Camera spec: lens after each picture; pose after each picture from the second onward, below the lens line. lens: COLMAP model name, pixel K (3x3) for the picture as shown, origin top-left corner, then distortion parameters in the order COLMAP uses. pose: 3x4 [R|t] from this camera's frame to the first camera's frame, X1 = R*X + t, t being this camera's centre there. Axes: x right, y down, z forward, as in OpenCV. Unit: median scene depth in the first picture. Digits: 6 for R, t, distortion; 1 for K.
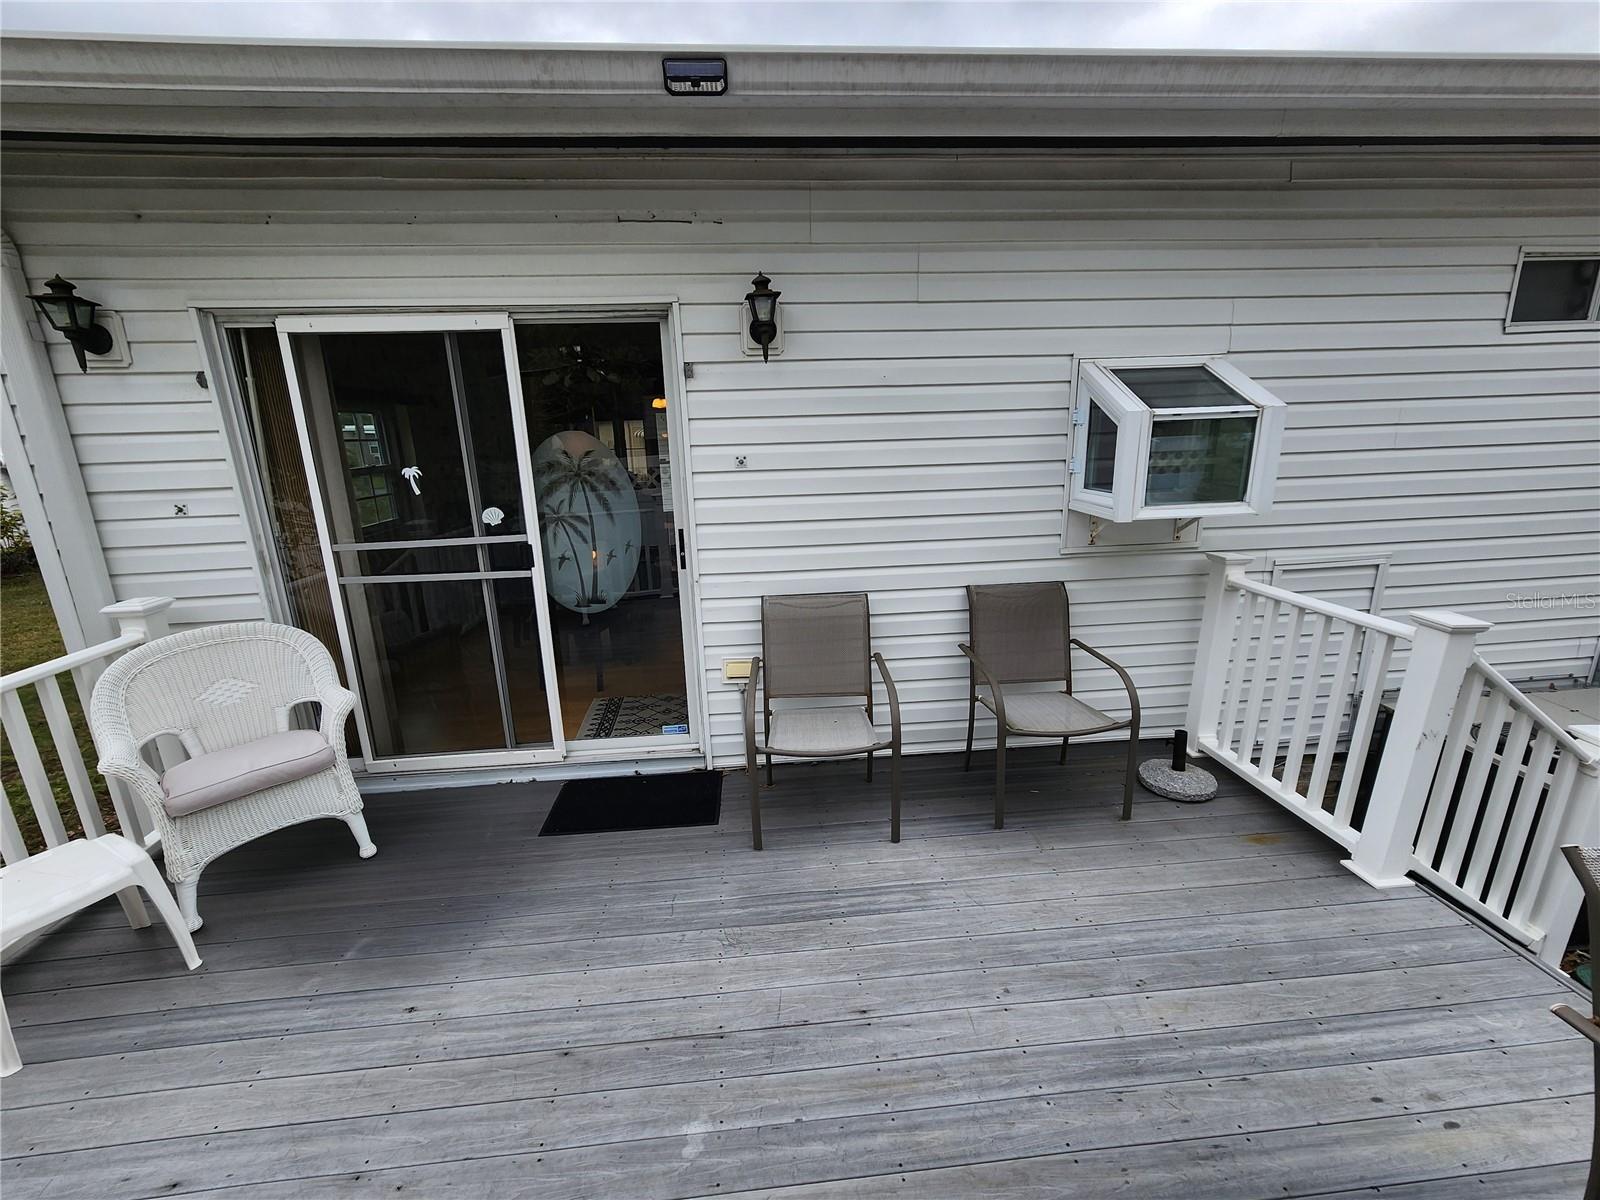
lens RADIAL K [[666.1, 0, 800.0], [0, 666.1, 600.0], [0, 0, 1]] dist [-0.000554, 0.000378]
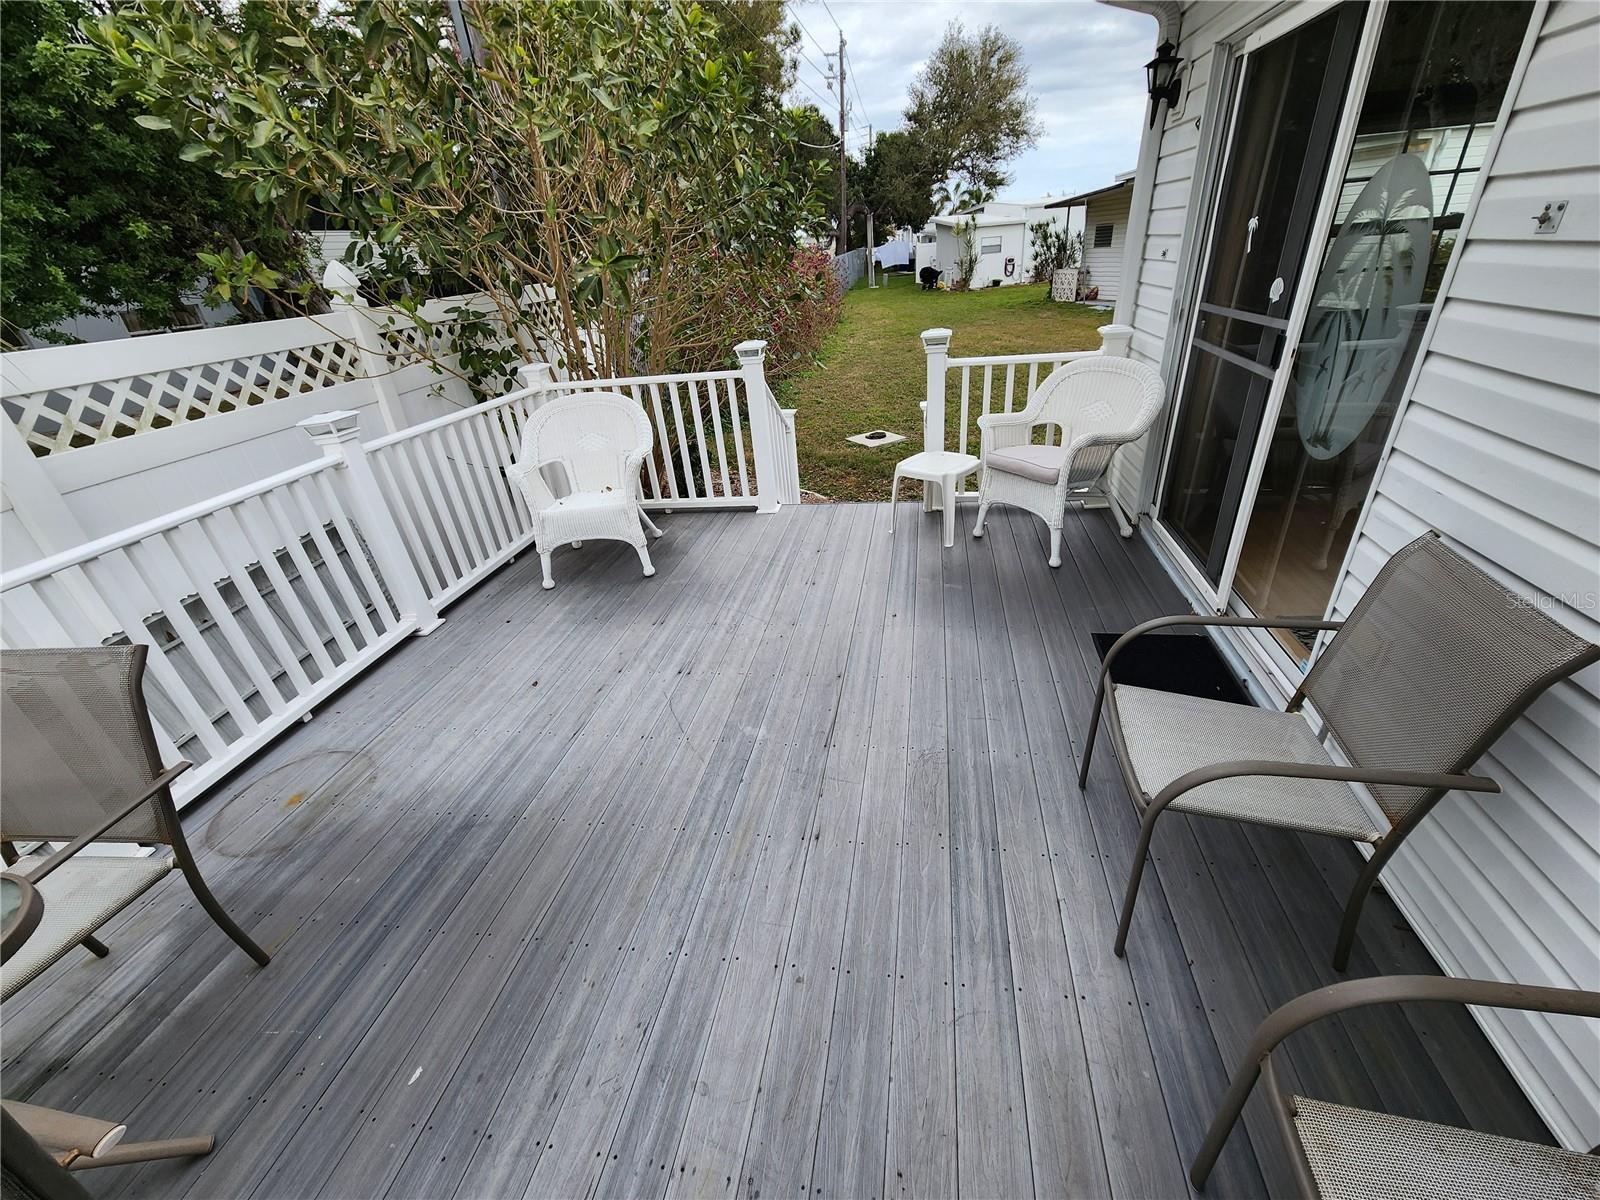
lens RADIAL K [[666.1, 0, 800.0], [0, 666.1, 600.0], [0, 0, 1]] dist [-0.000554, 0.000378]
pose [[-0.255778, 0.498137, -0.828515, 0.788095], [-0.170598, 0.820316, 0.545873, -0.242436], [0.951564, 0.280965, -0.124837, 1.023539]]
